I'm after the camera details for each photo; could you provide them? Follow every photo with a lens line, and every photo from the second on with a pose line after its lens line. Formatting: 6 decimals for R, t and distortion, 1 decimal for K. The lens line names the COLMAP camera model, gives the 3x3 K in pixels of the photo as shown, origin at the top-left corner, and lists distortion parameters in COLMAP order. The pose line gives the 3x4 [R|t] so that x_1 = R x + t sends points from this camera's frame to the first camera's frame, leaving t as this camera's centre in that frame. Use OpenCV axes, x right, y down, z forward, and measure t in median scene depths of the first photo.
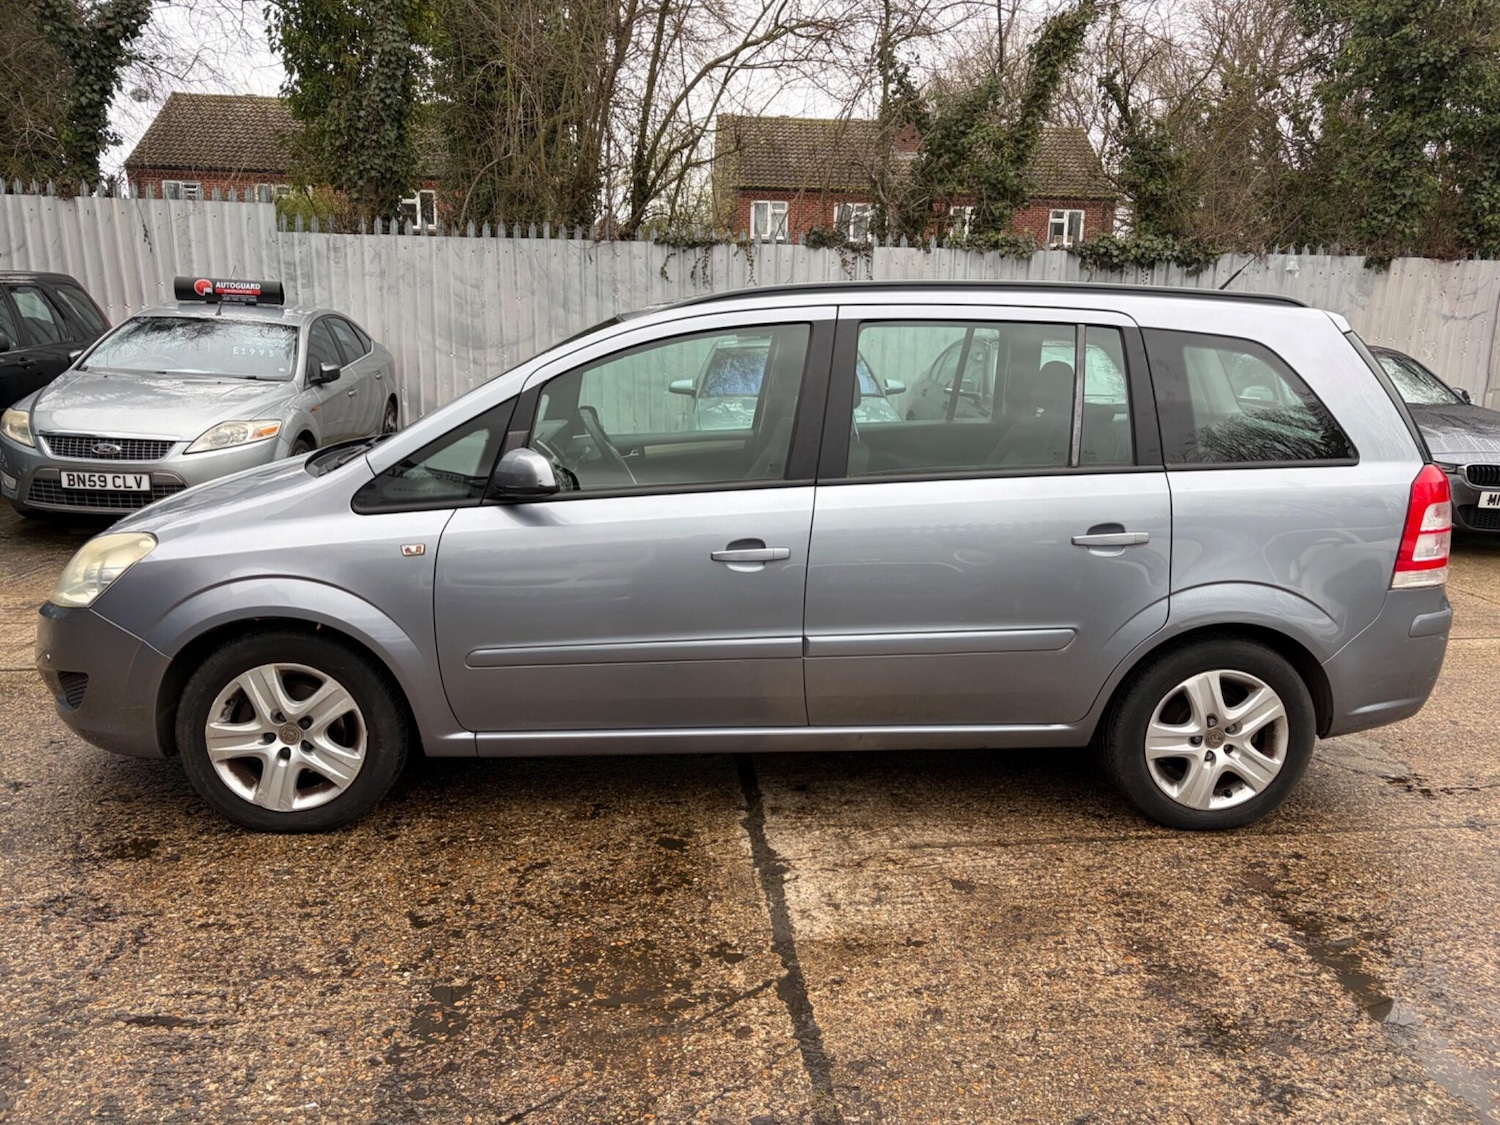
lens RADIAL K [[1132.2, 0, 754.8], [0, 1132.2, 553.0], [0, 0, 1]] dist [0.036738, -0.030303]
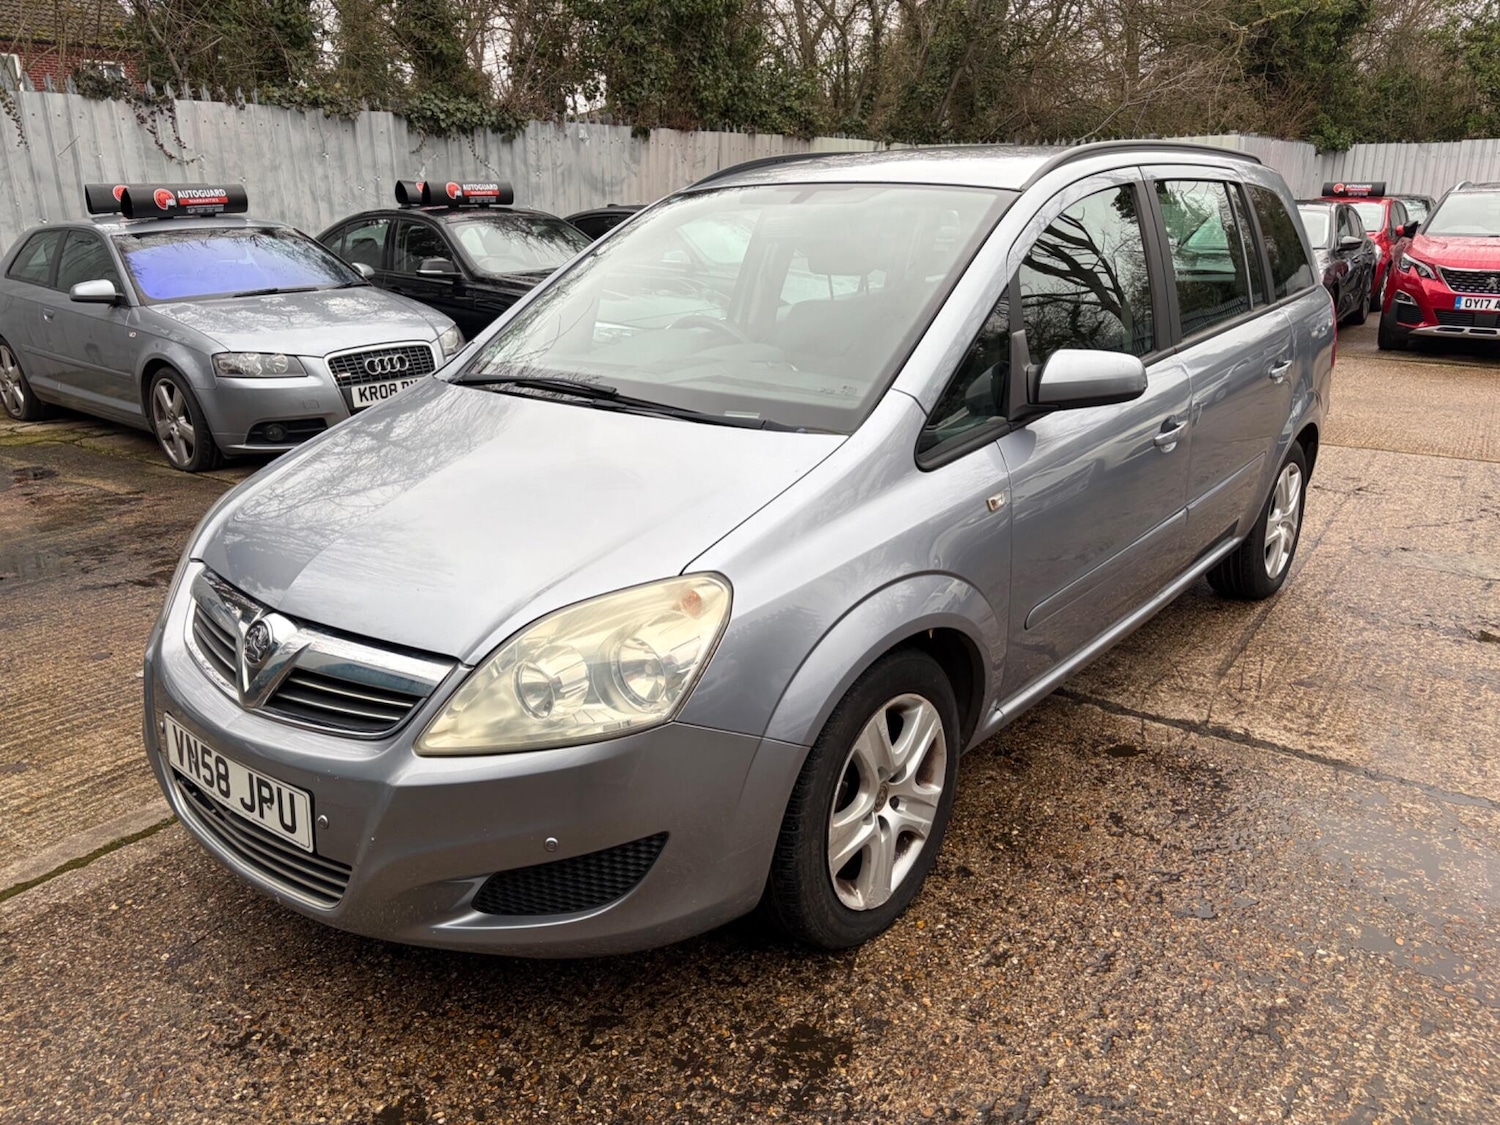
lens RADIAL K [[1132.2, 0, 748.5], [0, 1132.2, 561.1], [0, 0, 1]] dist [0.036738, -0.030303]
pose [[0.680222, -0.247993, 0.689781, -0.874757], [0.169701, 0.968743, 0.180937, -0.120017], [-0.713092, -0.006021, 0.701045, 0.537876]]
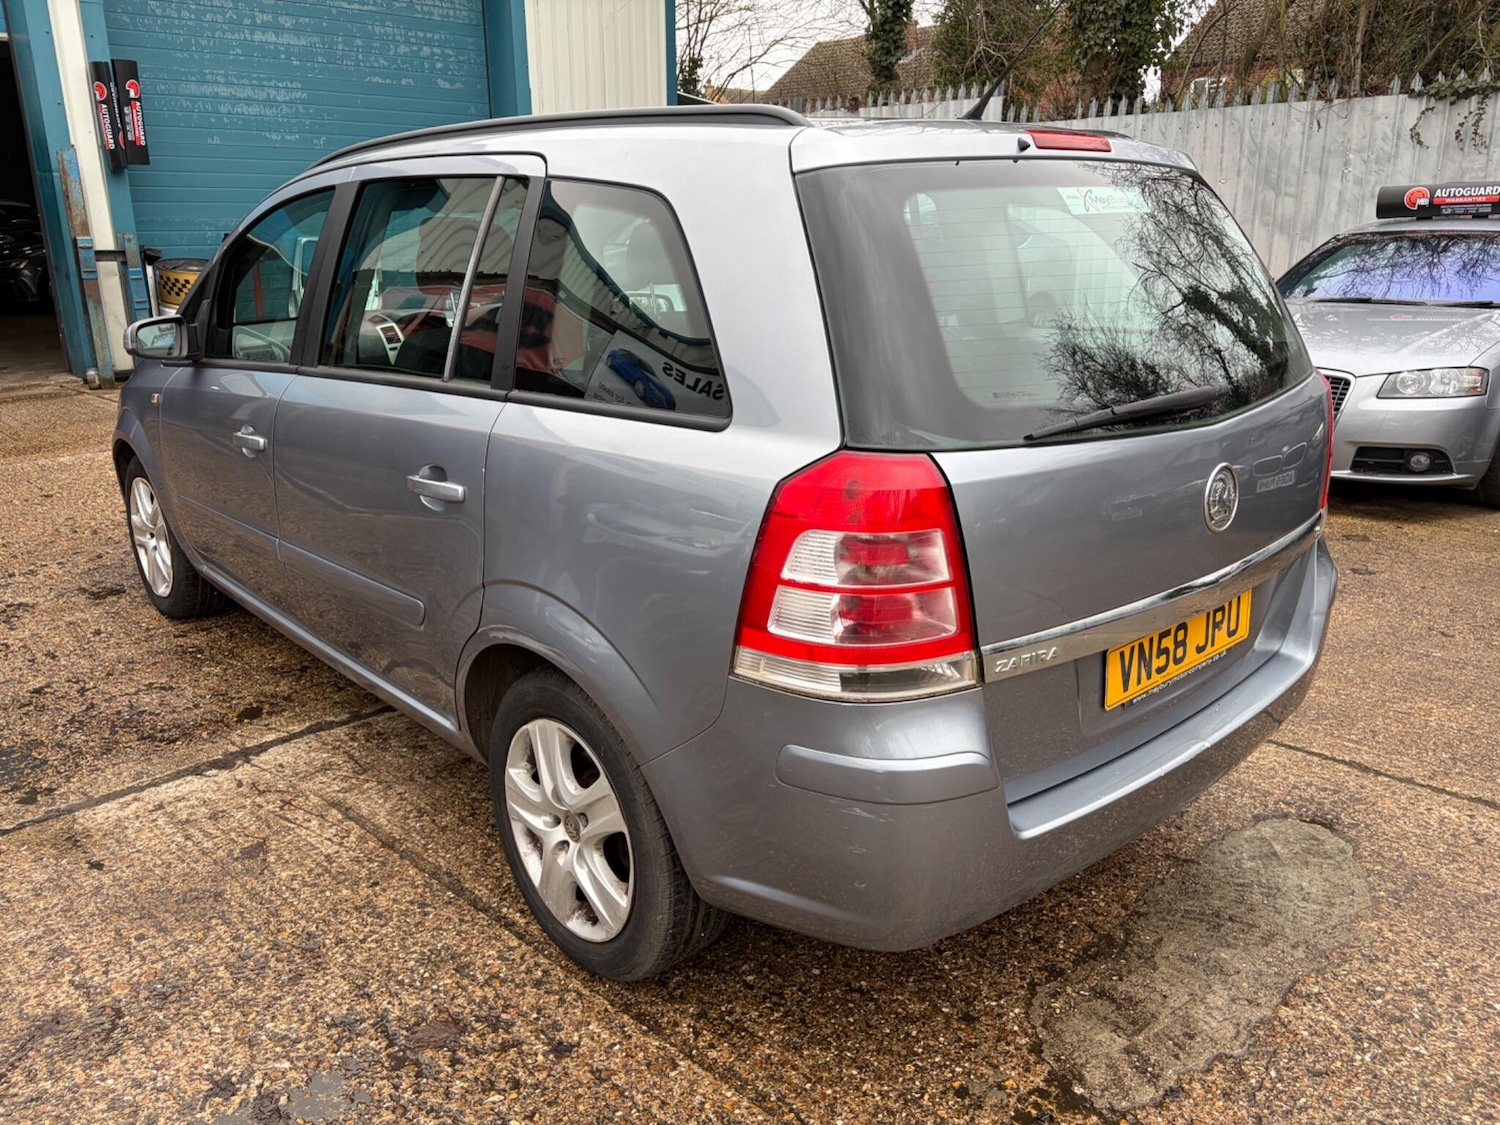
lens RADIAL K [[1132.2, 0, 752.3], [0, 1132.2, 552.0], [0, 0, 1]] dist [0.036738, -0.030303]
pose [[0.621669, 0.202971, -0.756525, 0.926929], [-0.141727, 0.979049, 0.146209, -0.098442], [0.770351, 0.016327, 0.637411, 0.667778]]
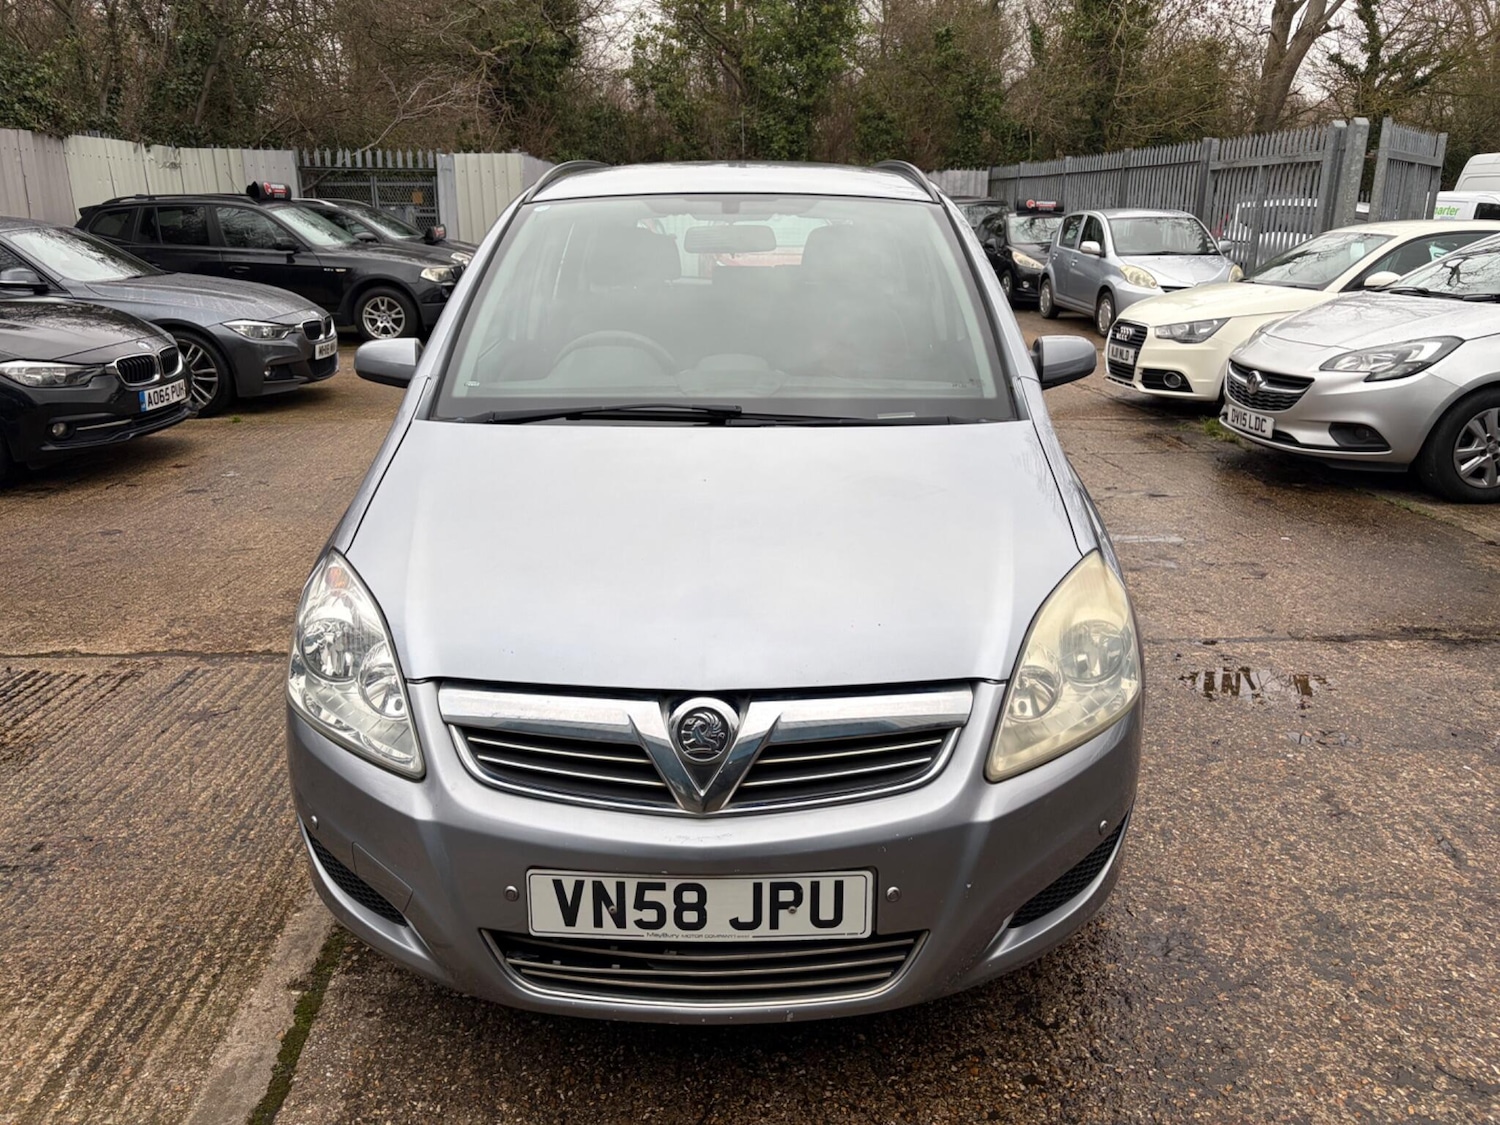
lens RADIAL K [[1132.2, 0, 753.8], [0, 1132.2, 573.3], [0, 0, 1]] dist [0.036738, -0.030303]
pose [[0.070187, -0.325653, 0.942881, -1.095626], [0.204635, 0.929810, 0.305906, -0.229237], [-0.976319, 0.171476, 0.131900, 1.048123]]
